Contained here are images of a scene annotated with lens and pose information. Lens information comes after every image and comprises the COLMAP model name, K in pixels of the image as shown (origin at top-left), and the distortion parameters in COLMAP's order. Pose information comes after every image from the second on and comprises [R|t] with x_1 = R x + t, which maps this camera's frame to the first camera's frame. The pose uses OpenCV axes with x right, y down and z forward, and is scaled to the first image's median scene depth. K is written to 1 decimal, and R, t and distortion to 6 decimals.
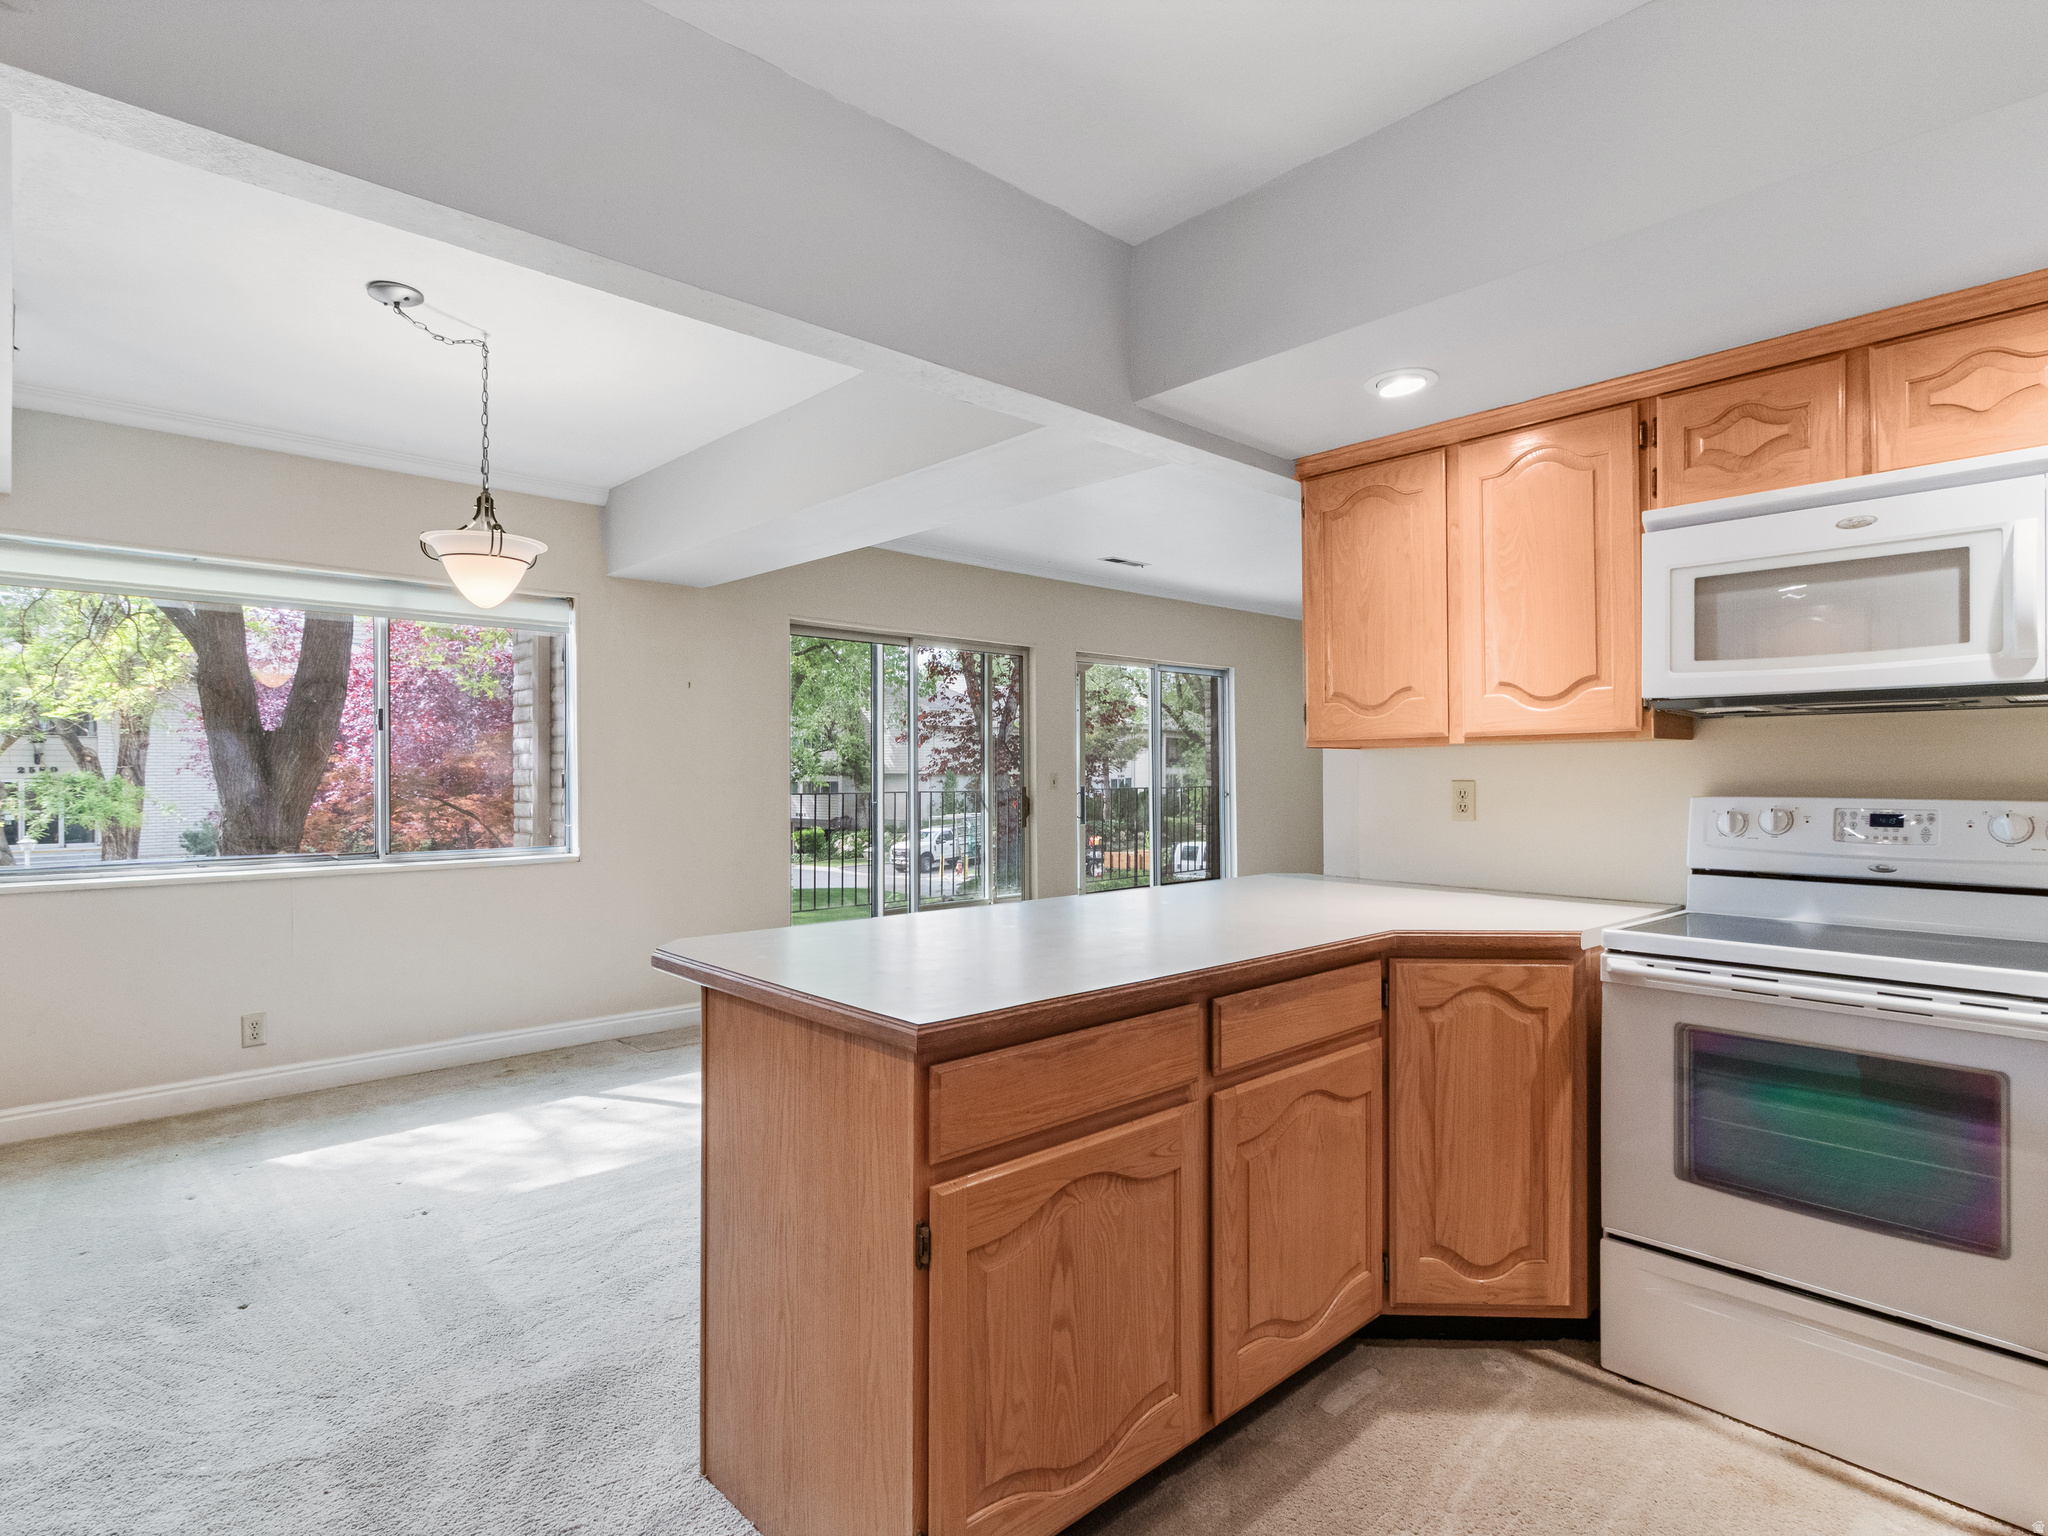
lens RADIAL K [[1069.5, 0, 1030.1], [0, 1069.5, 756.6], [0, 0, 1]] dist [0.000411, 0.000731]
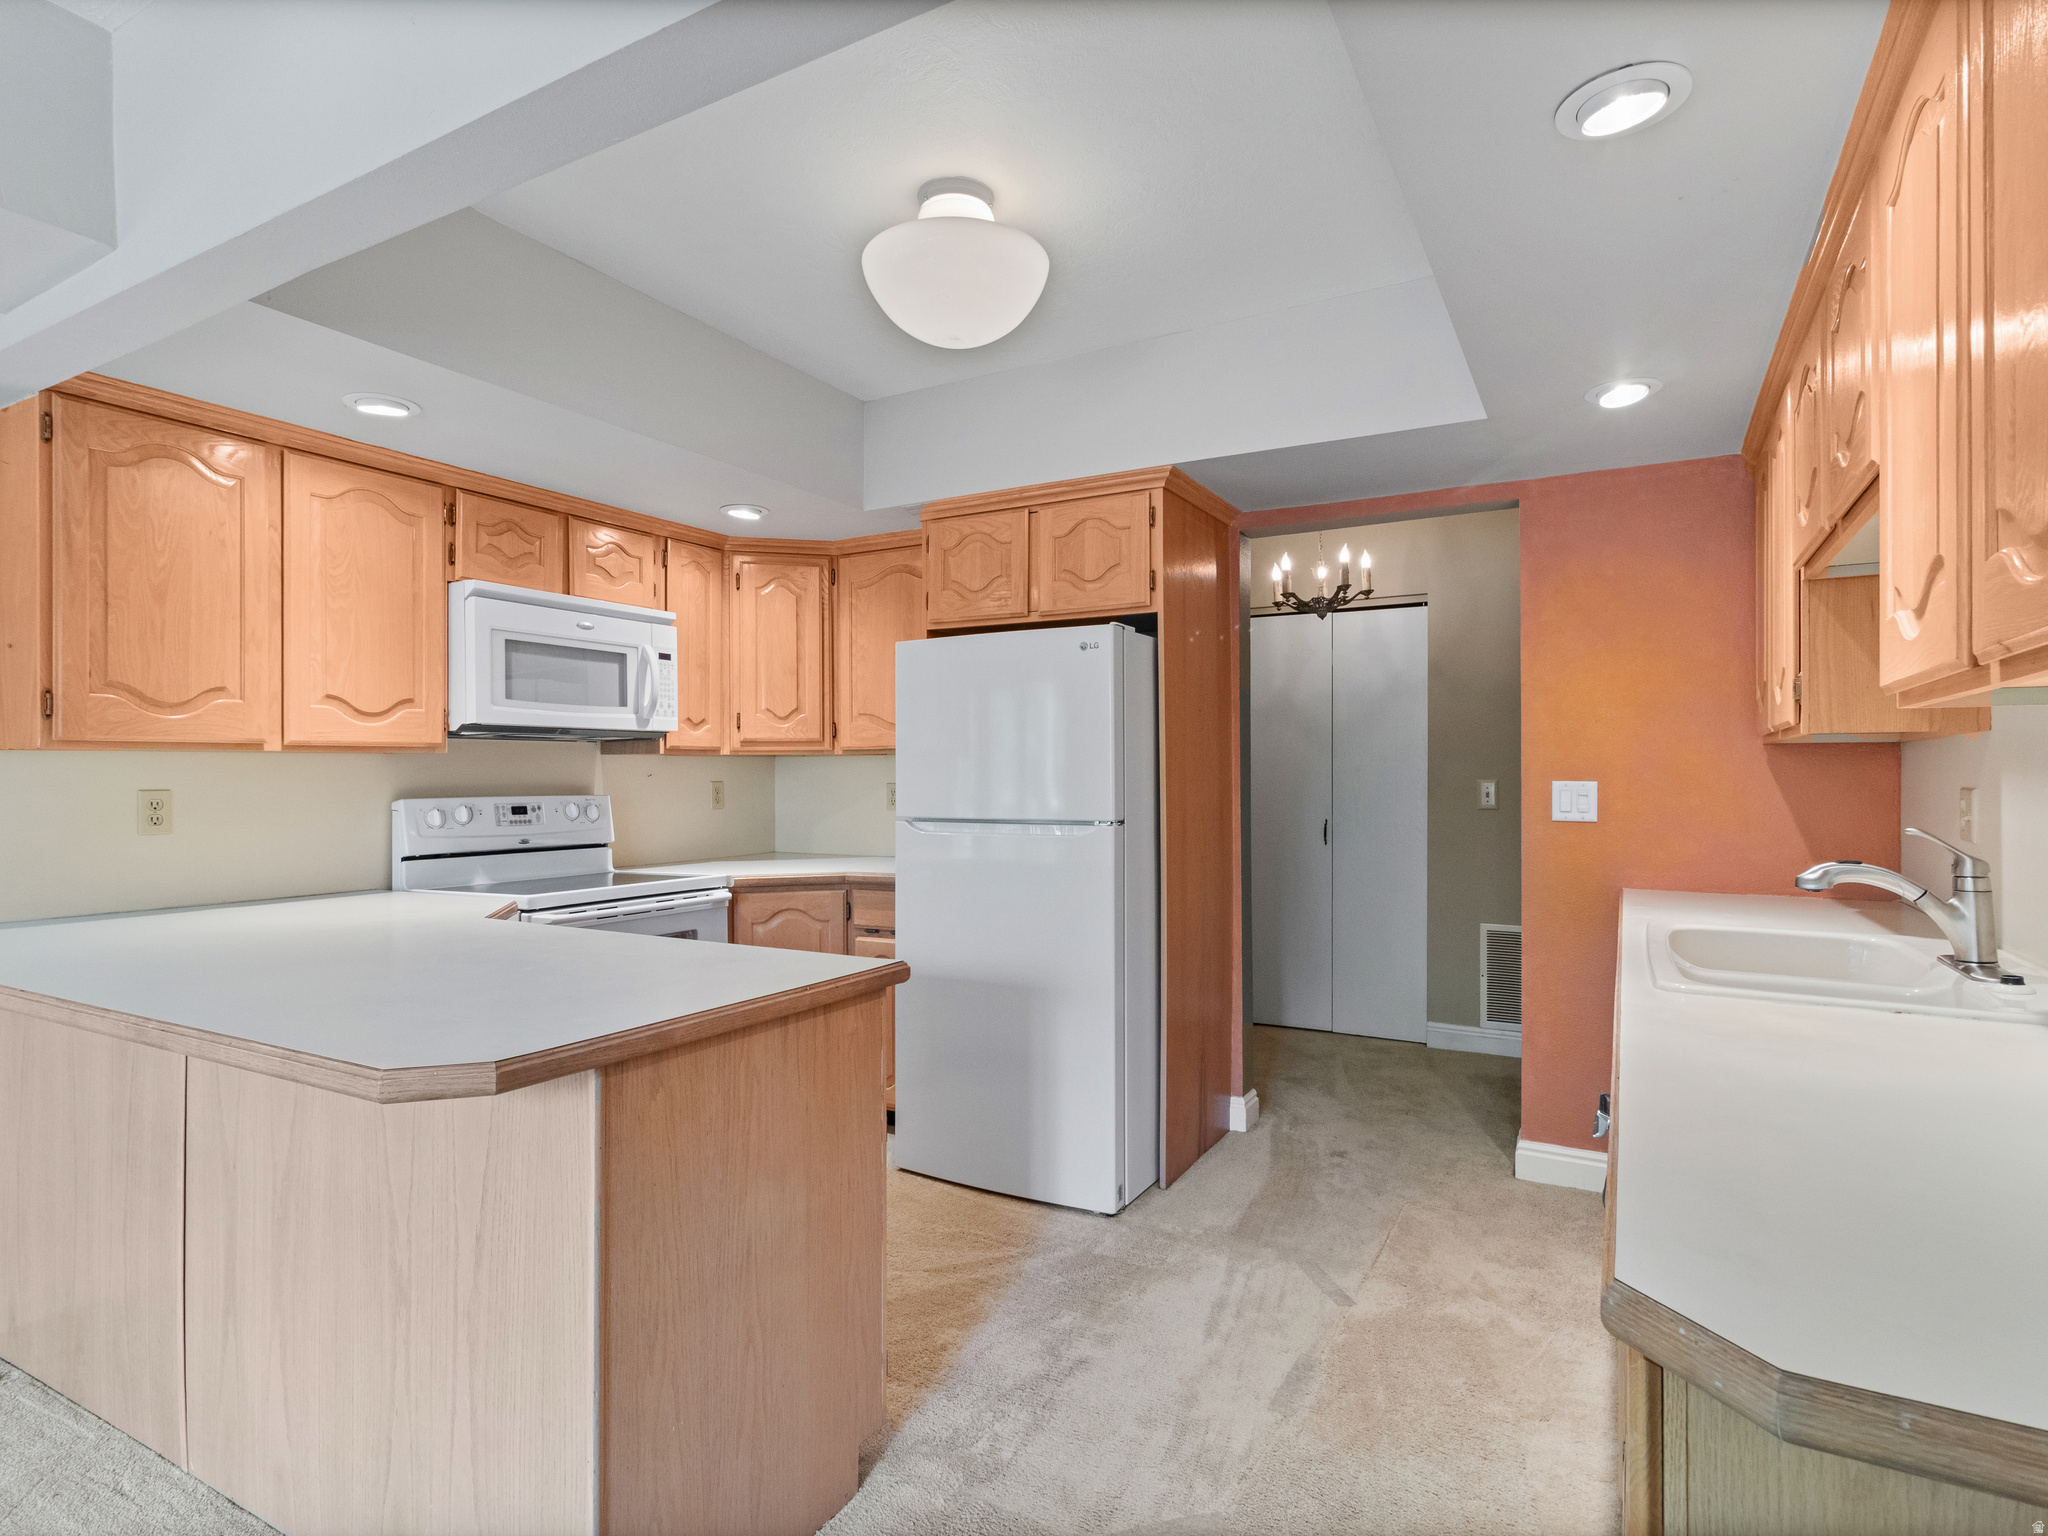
lens RADIAL K [[1079.7, 0, 1026.9], [0, 1079.7, 747.1], [0, 0, 1]] dist [0.001850, 0.002752]
pose [[-0.307259, 0.027333, 0.951233, -0.904566], [-0.009203, 0.999455, -0.031692, 0.010883], [-0.951581, -0.018492, -0.306840, 0.777470]]
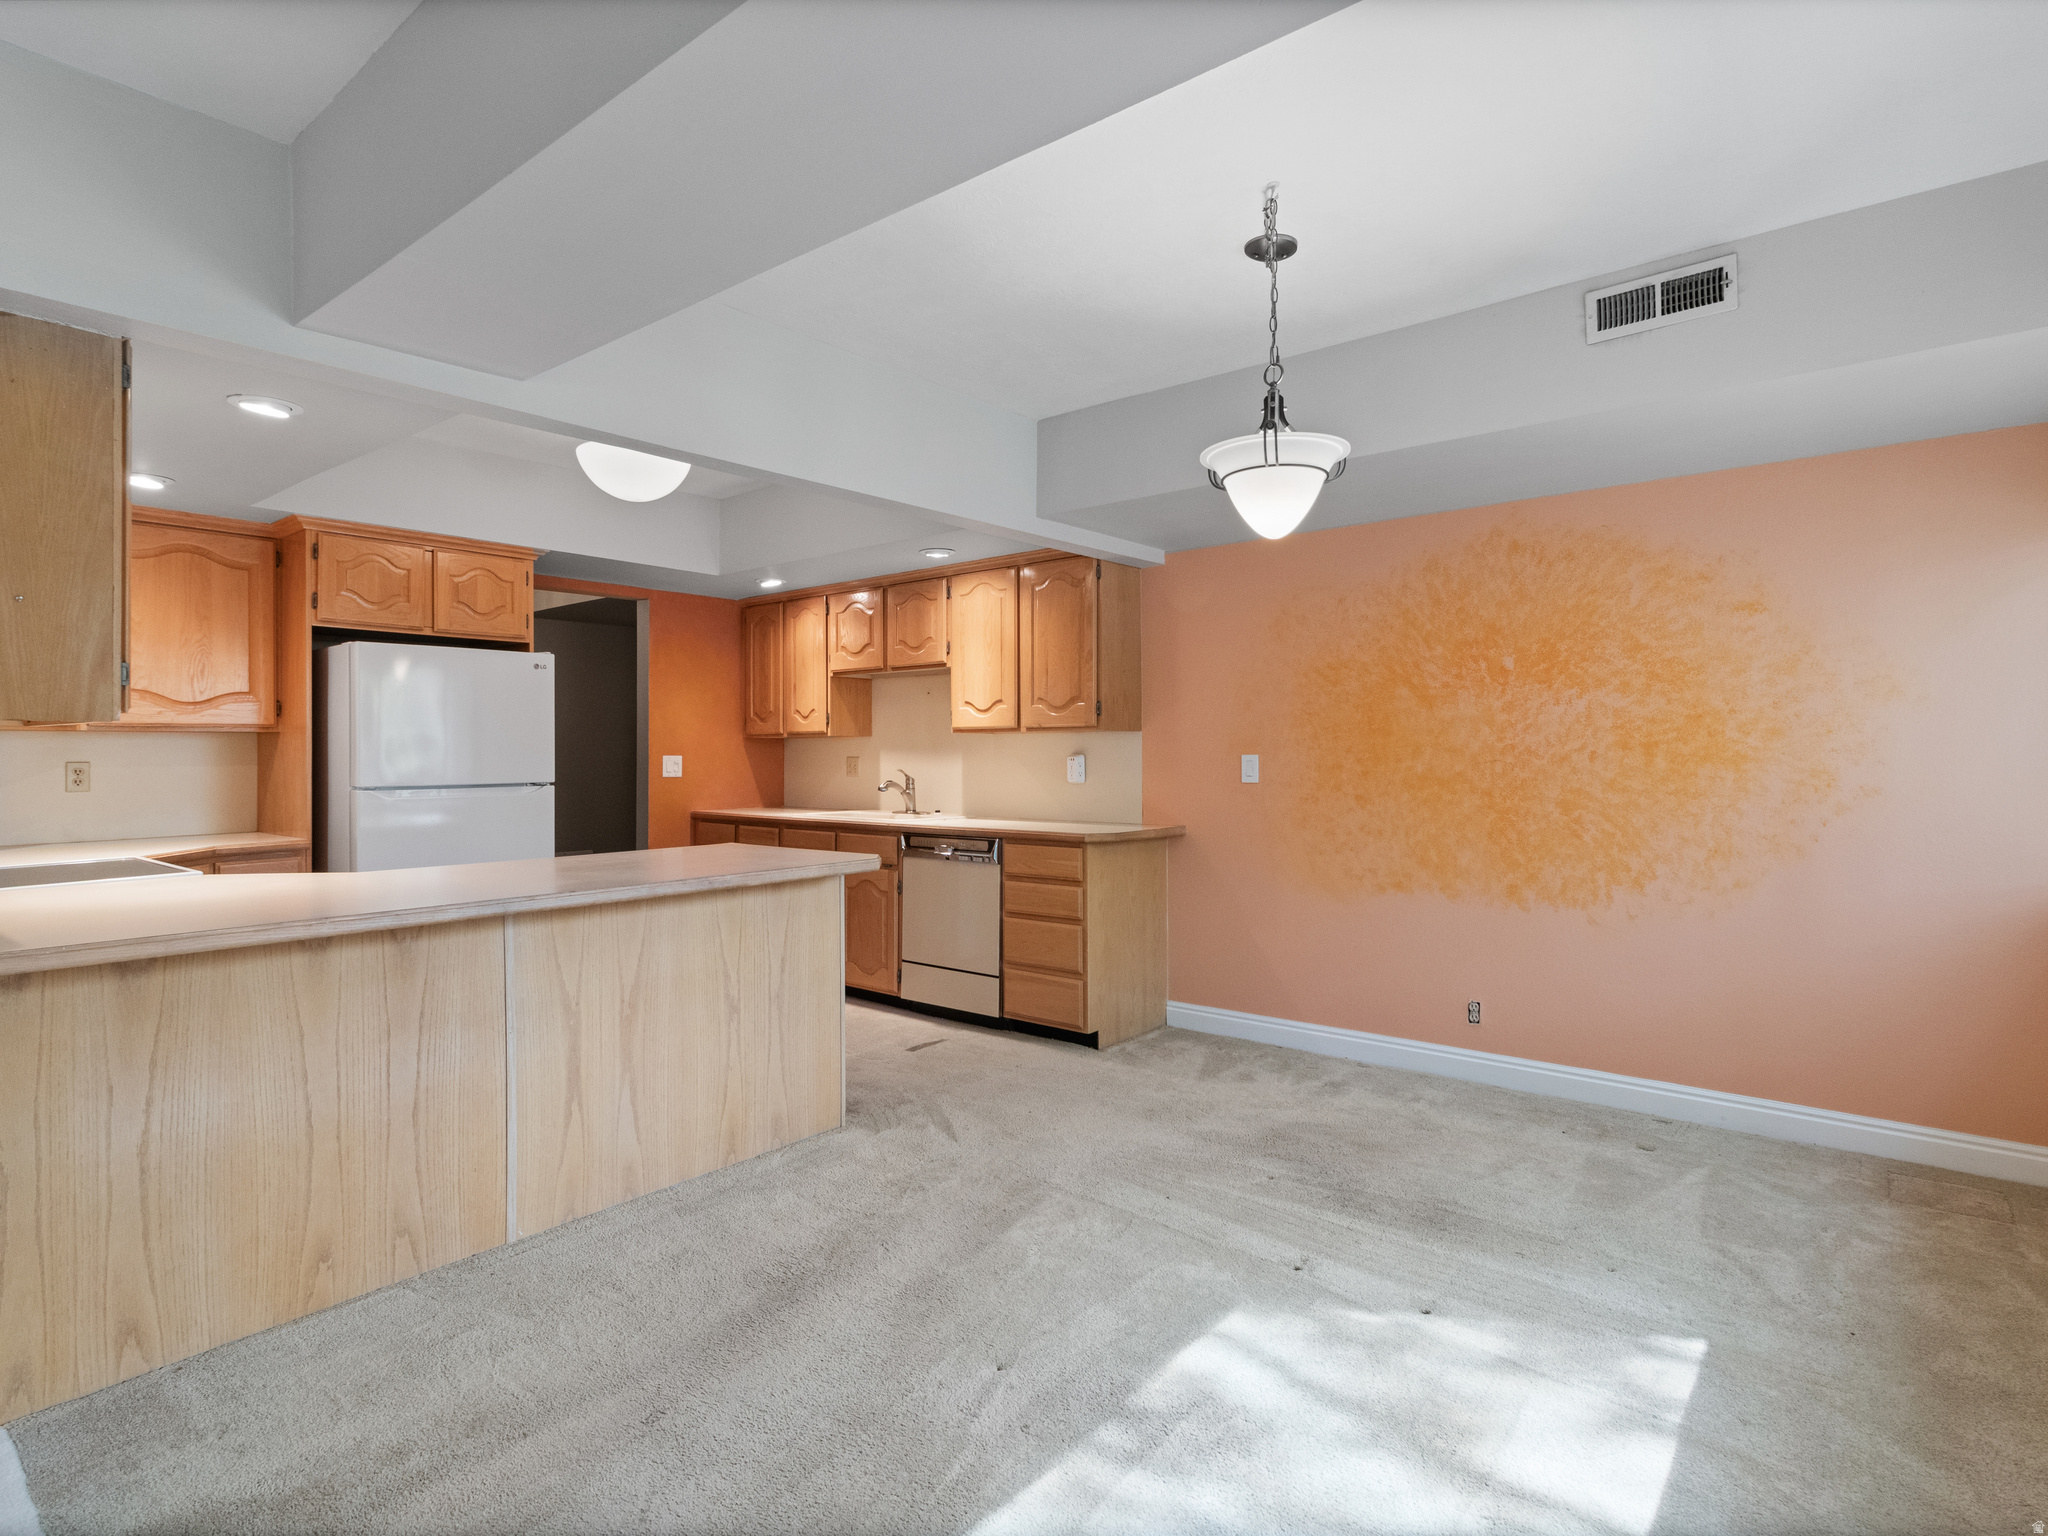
lens RADIAL K [[1069.5, 0, 1030.1], [0, 1069.5, 756.6], [0, 0, 1]] dist [0.000411, 0.000731]
pose [[-0.990713, 0.006082, -0.135833, -0.300553], [0.007127, 0.999949, -0.007210, 0.030698], [0.135782, -0.008111, -0.990705, 2.373828]]
